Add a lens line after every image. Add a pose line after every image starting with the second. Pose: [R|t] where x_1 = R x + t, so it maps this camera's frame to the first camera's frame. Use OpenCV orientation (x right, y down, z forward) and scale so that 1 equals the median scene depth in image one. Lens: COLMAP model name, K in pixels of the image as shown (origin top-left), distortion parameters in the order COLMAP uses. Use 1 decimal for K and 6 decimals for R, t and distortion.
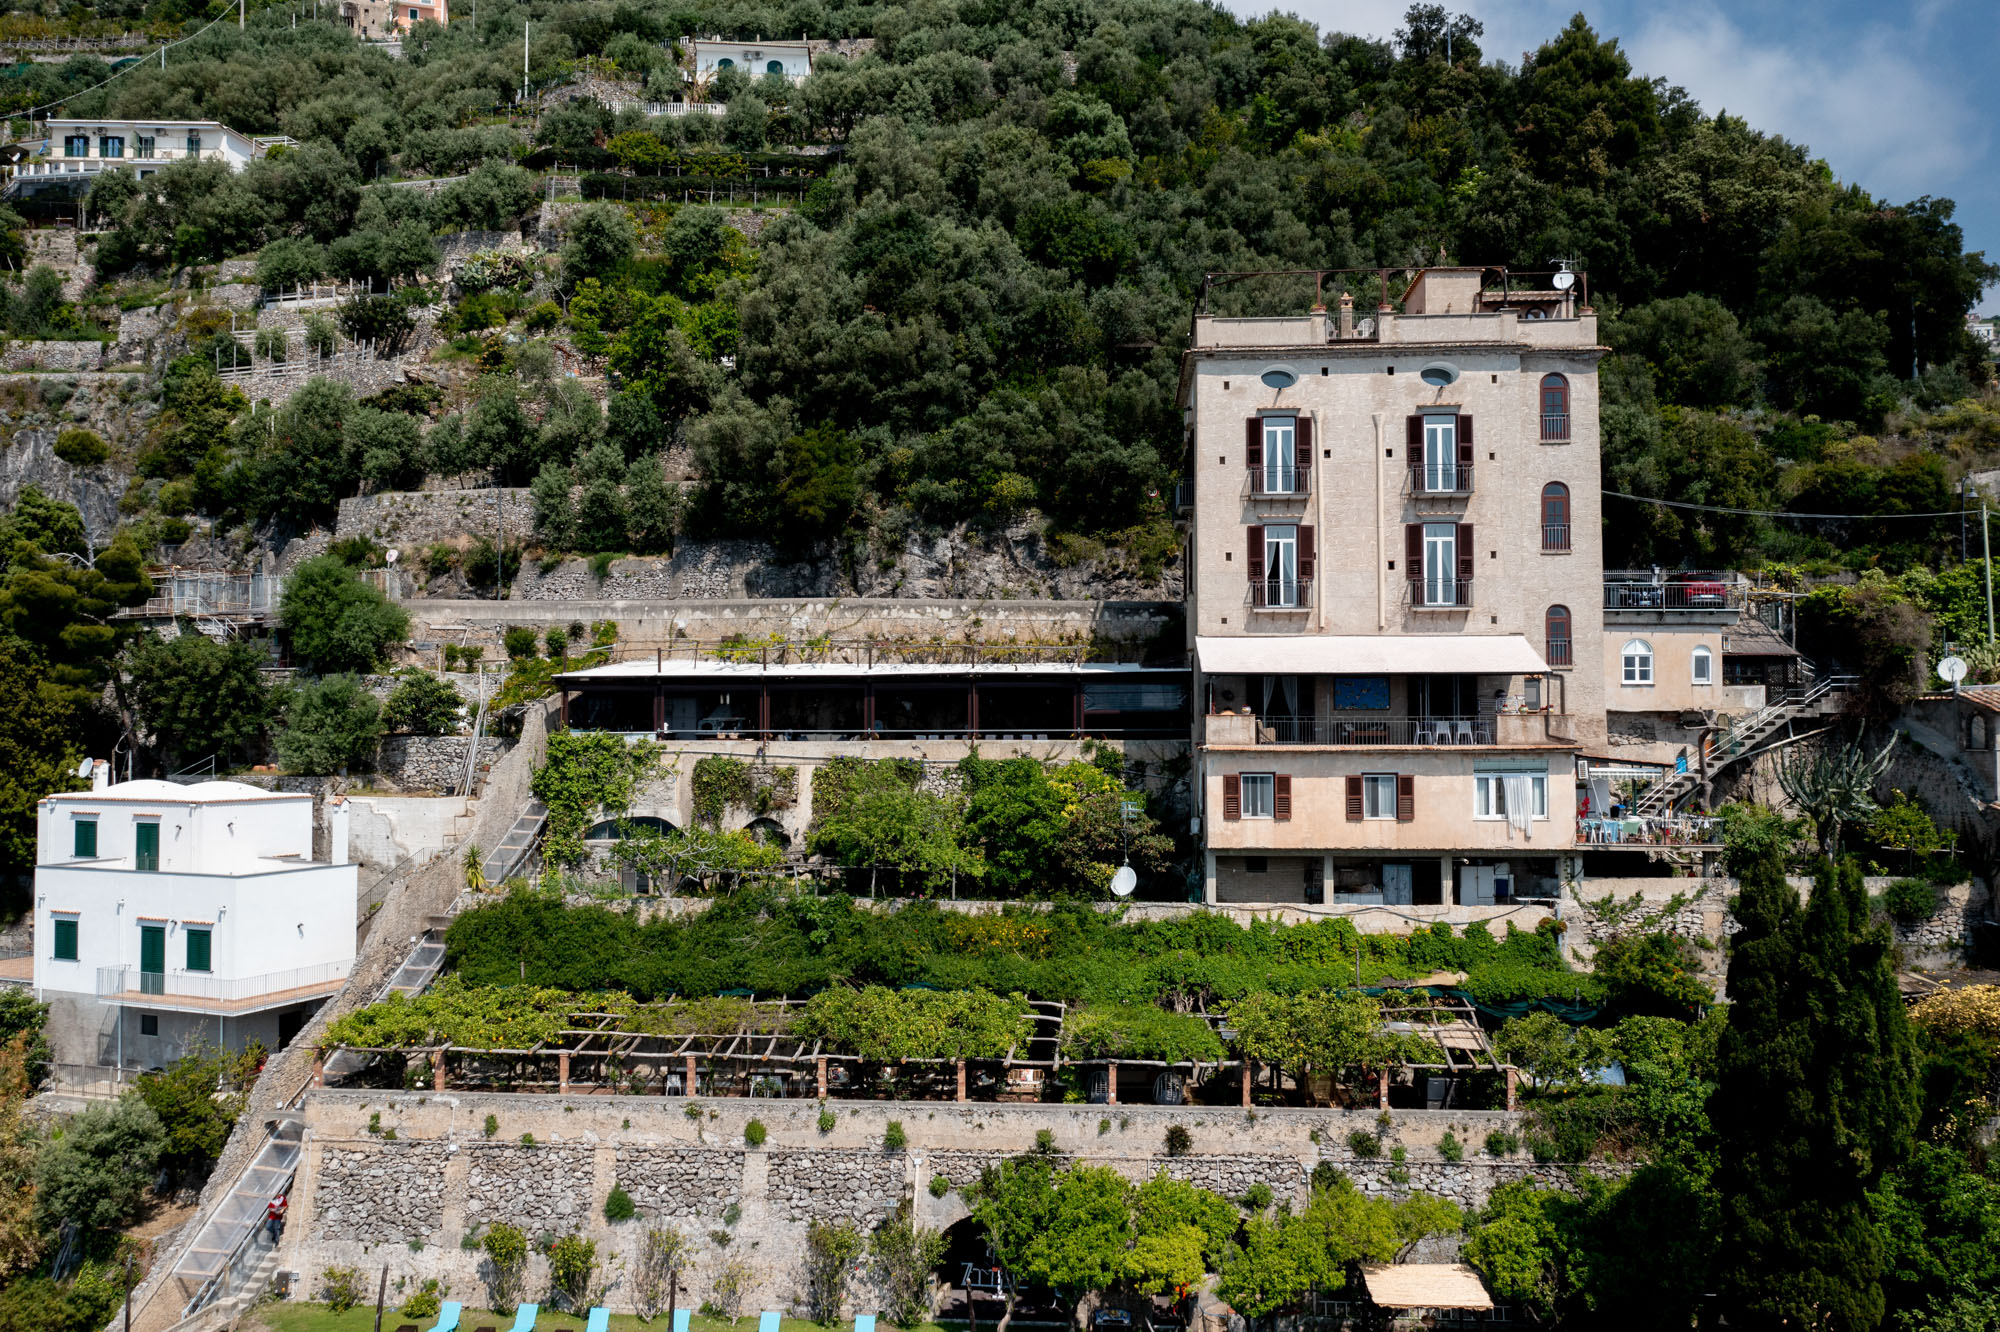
lens RADIAL K [[1600.2, 0, 1000.0], [0, 1600.2, 666.0], [0, 0, 1]] dist [-0.004626, 0.008965]
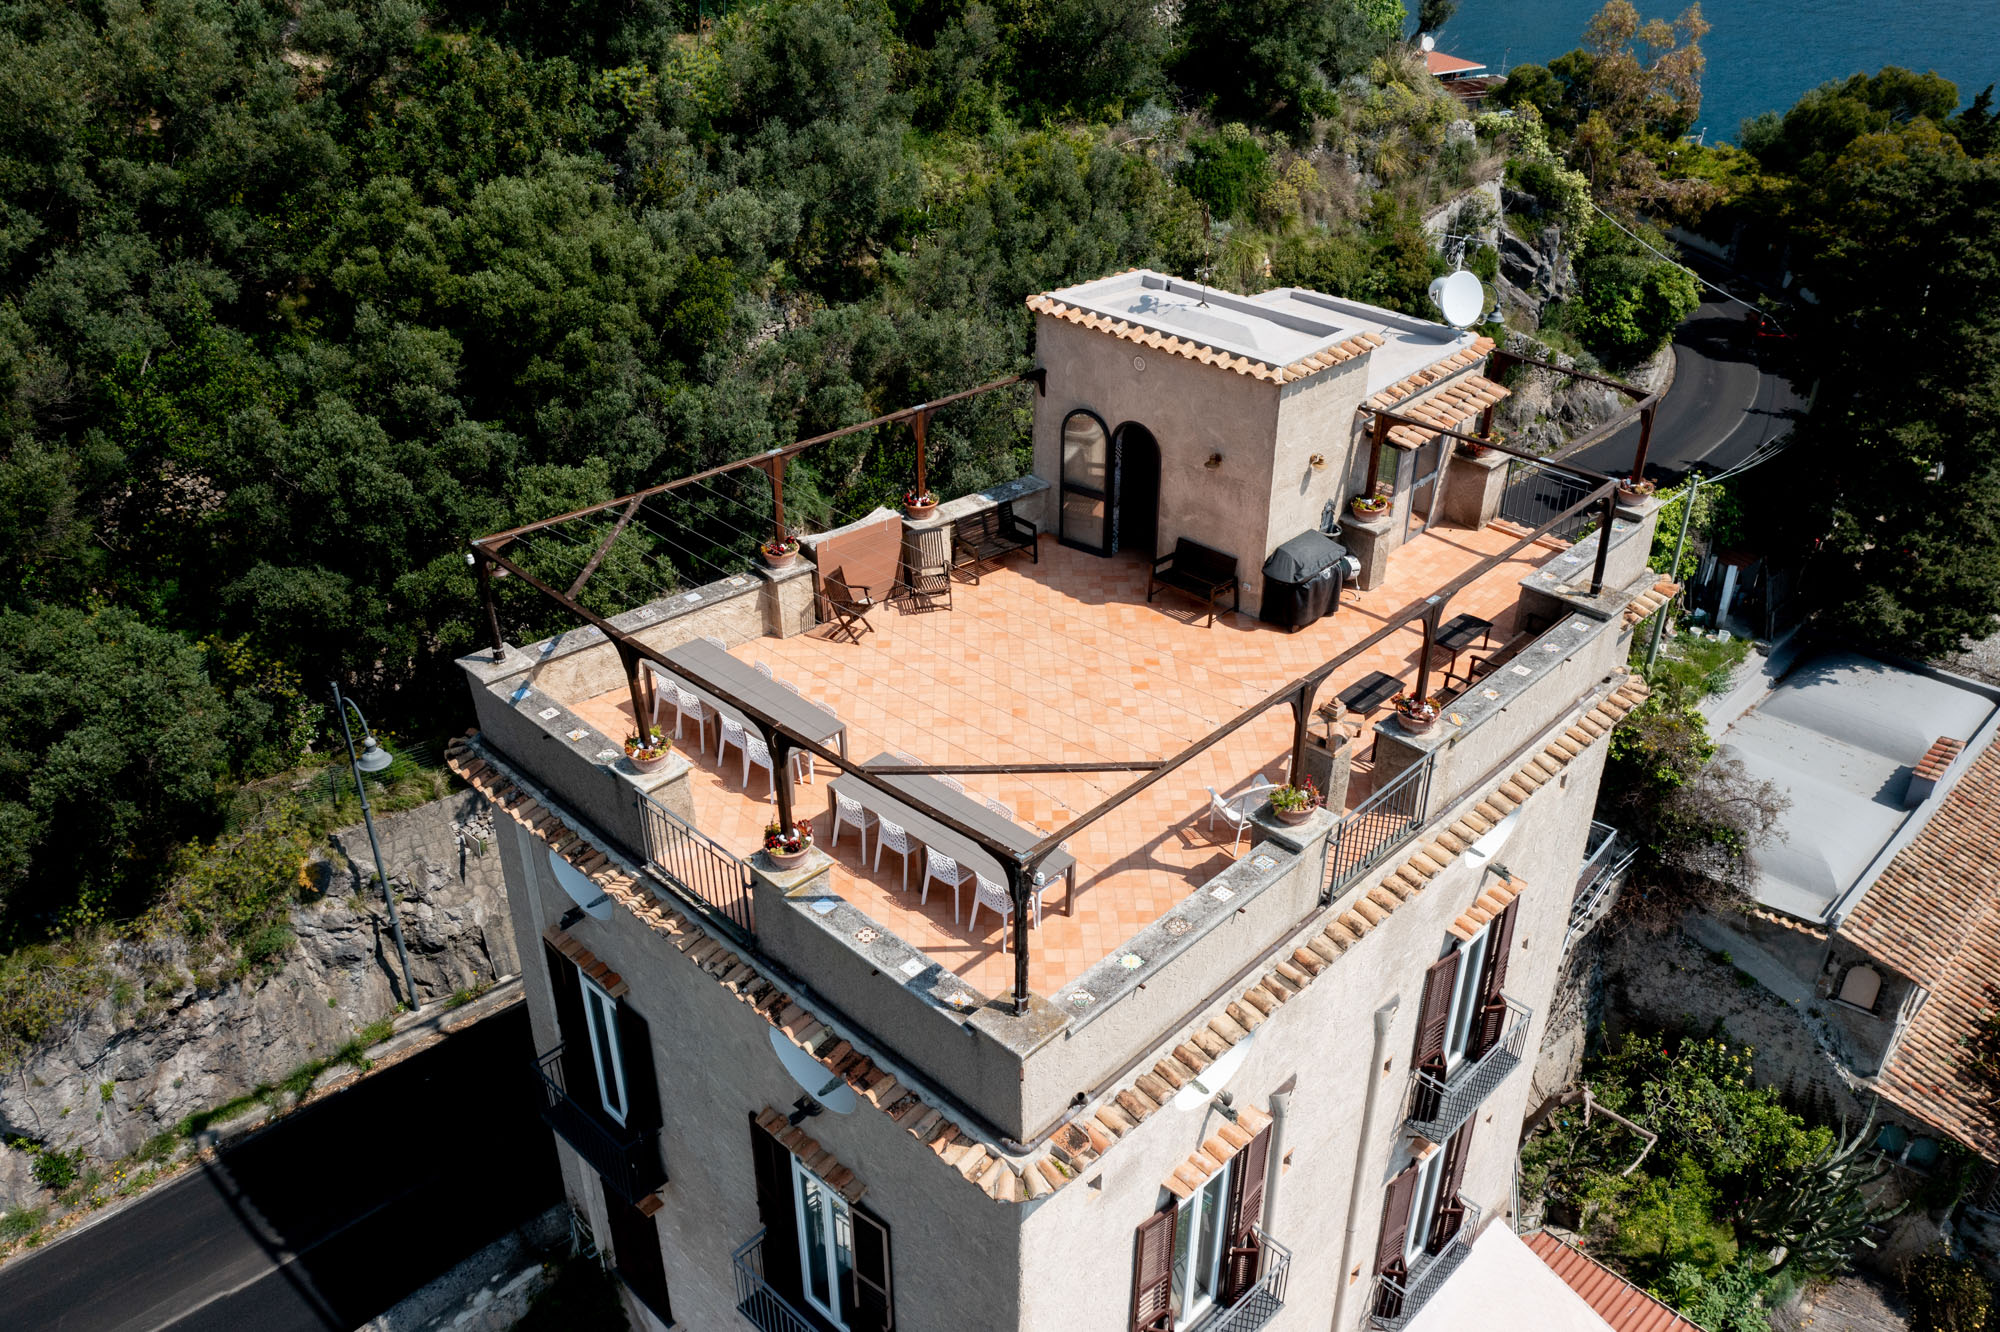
lens RADIAL K [[1587.4, 0, 1000.0], [0, 1587.4, 666.0], [0, 0, 1]] dist [-0.009082, 0.003527]
pose [[0.645639, -0.395383, 0.653317, -0.010341], [-0.026900, 0.843220, 0.536895, -0.394859], [-0.763169, -0.364215, 0.533780, 0.900160]]
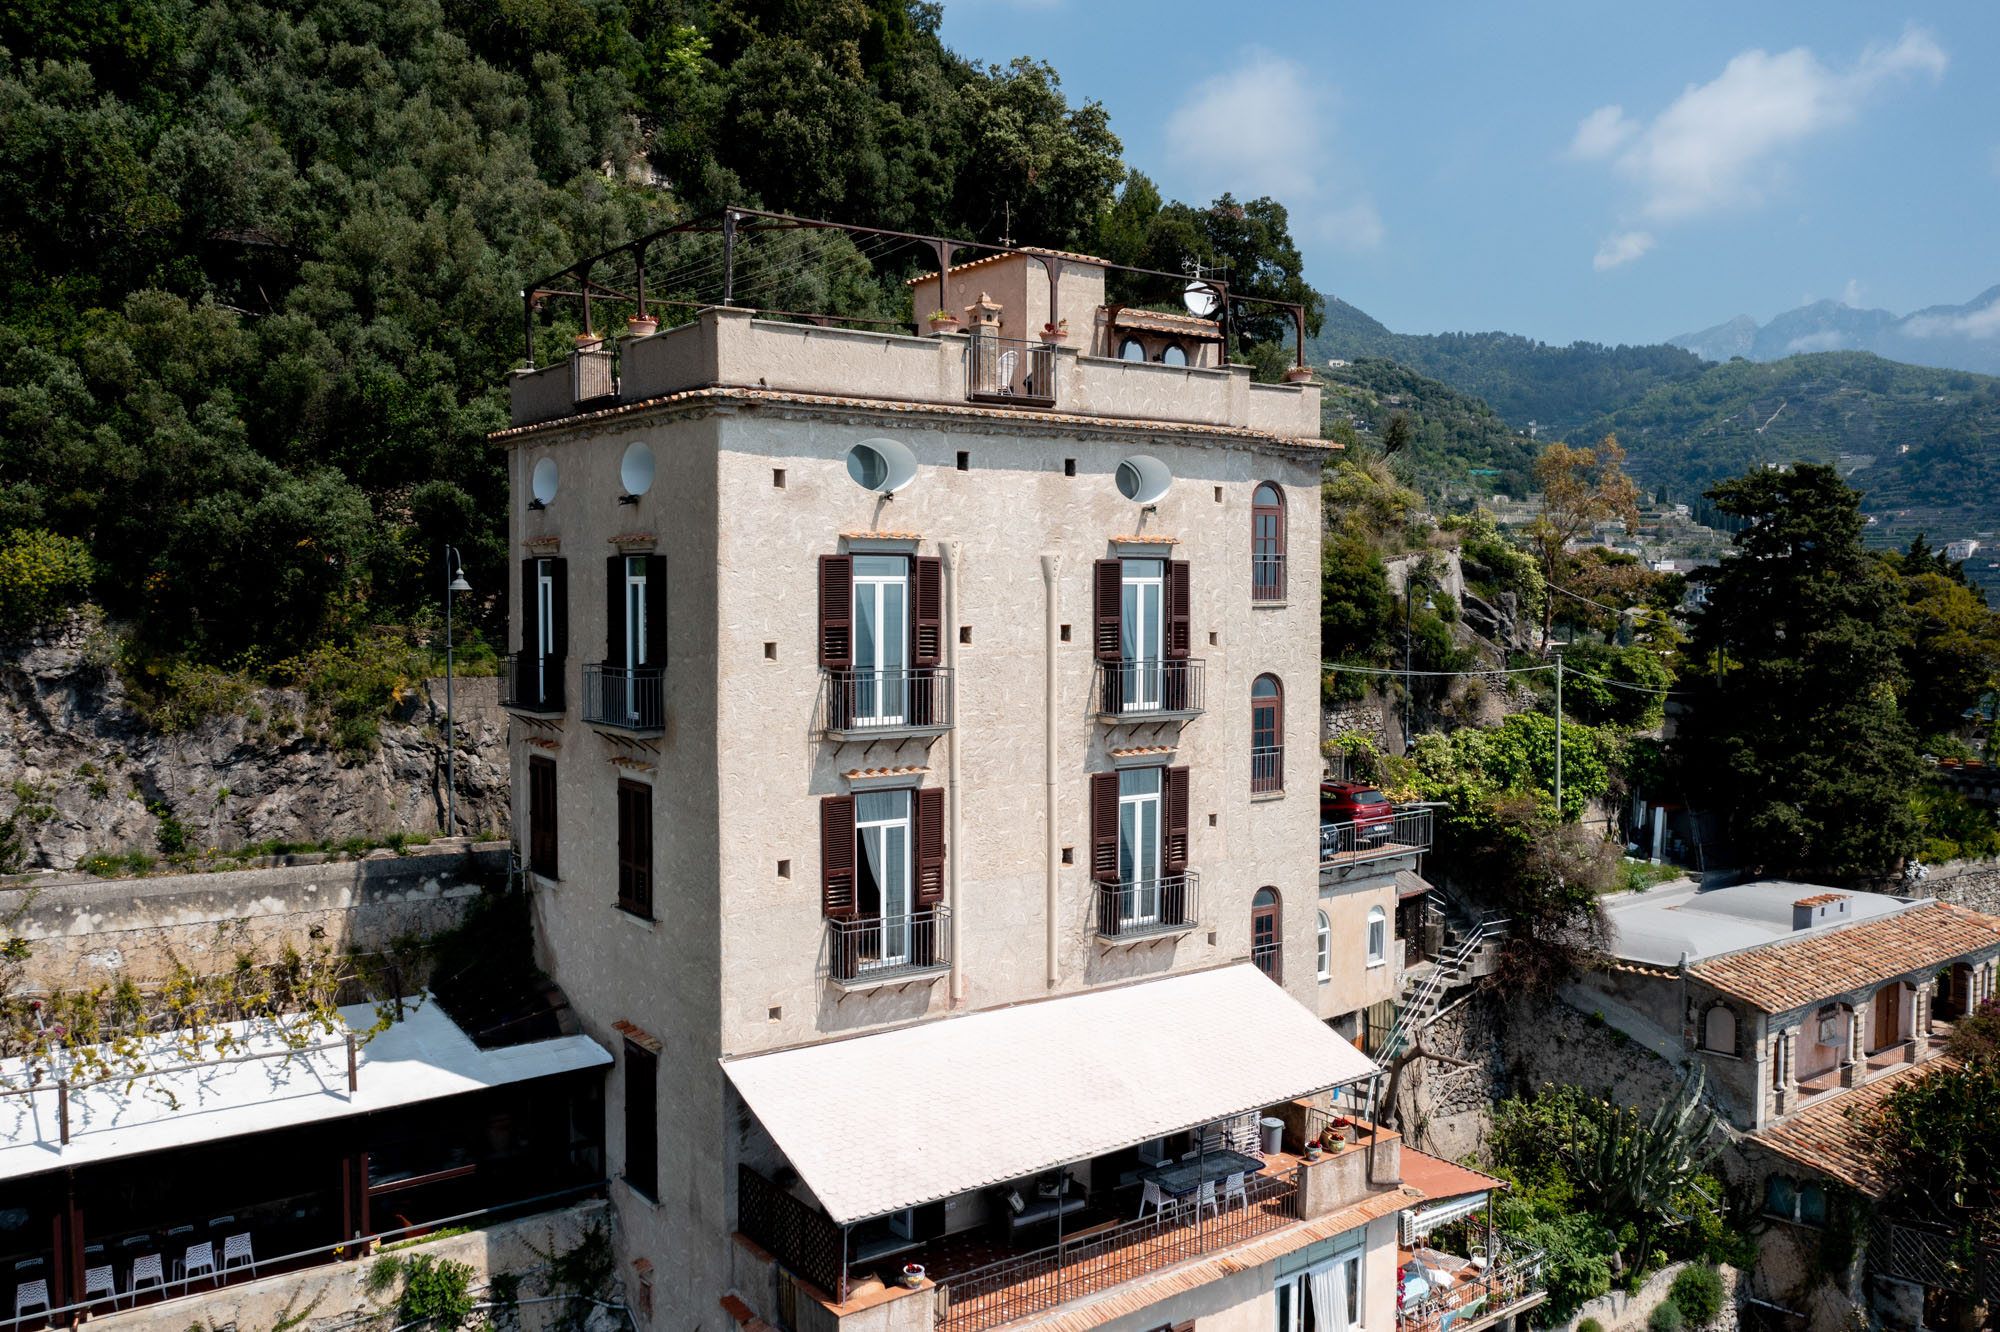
lens RADIAL K [[1587.4, 0, 1000.0], [0, 1587.4, 666.0], [0, 0, 1]] dist [-0.009082, 0.003527]
pose [[0.763355, -0.031342, 0.645219, -0.093765], [-0.027004, 0.996401, 0.080348, -0.160880], [-0.645415, -0.078758, 0.759761, 0.627637]]
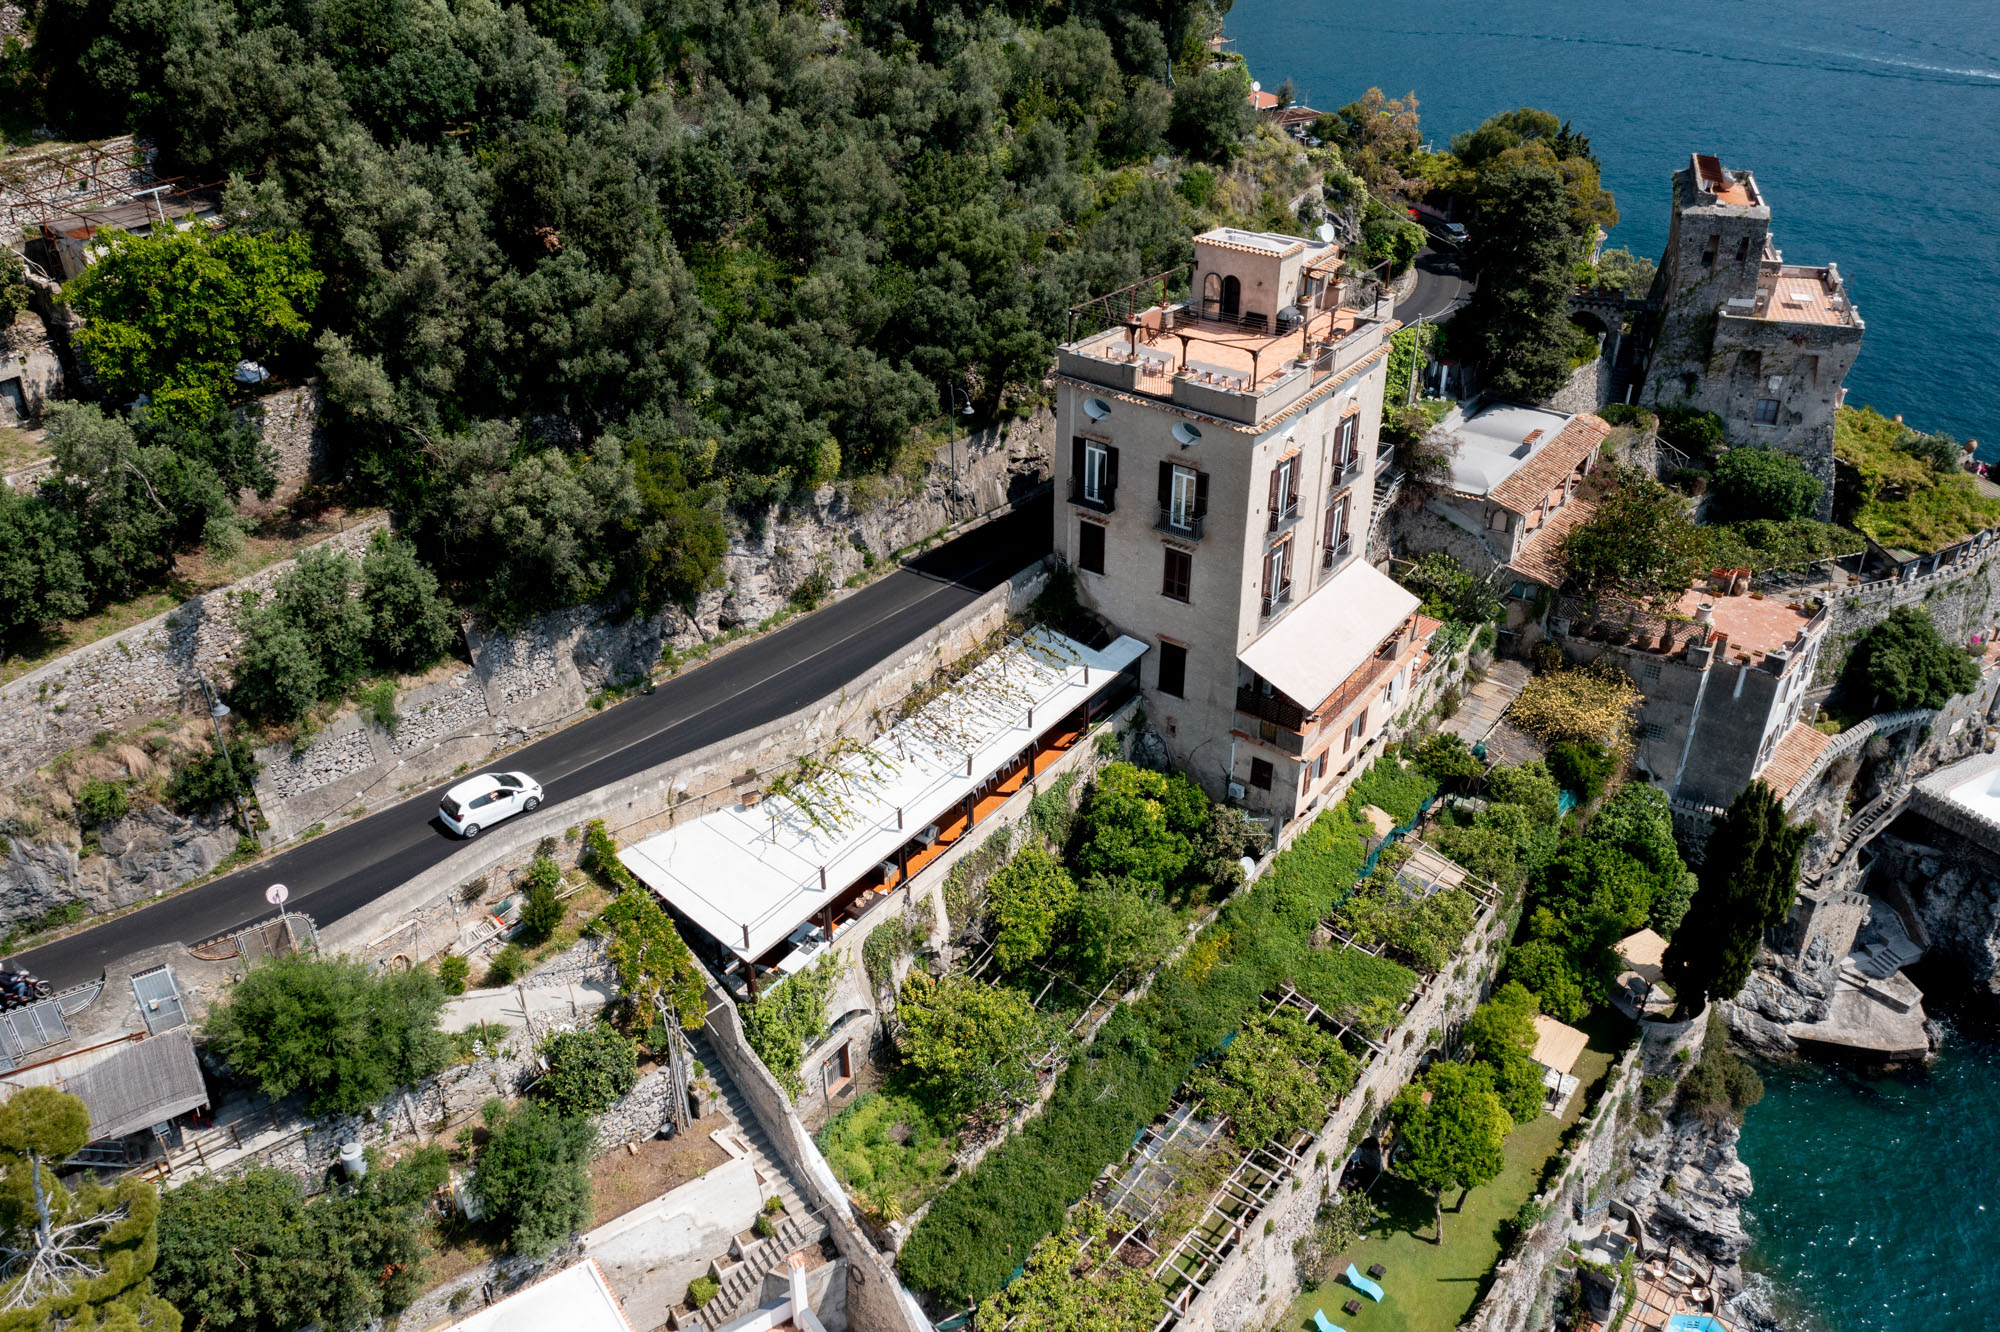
lens RADIAL K [[1587.4, 0, 1000.0], [0, 1587.4, 666.0], [0, 0, 1]] dist [-0.009082, 0.003527]
pose [[0.540526, -0.440705, 0.716666, -0.810597], [-0.025783, 0.842751, 0.537686, -0.634383], [-0.840932, -0.309111, 0.444166, 0.620187]]
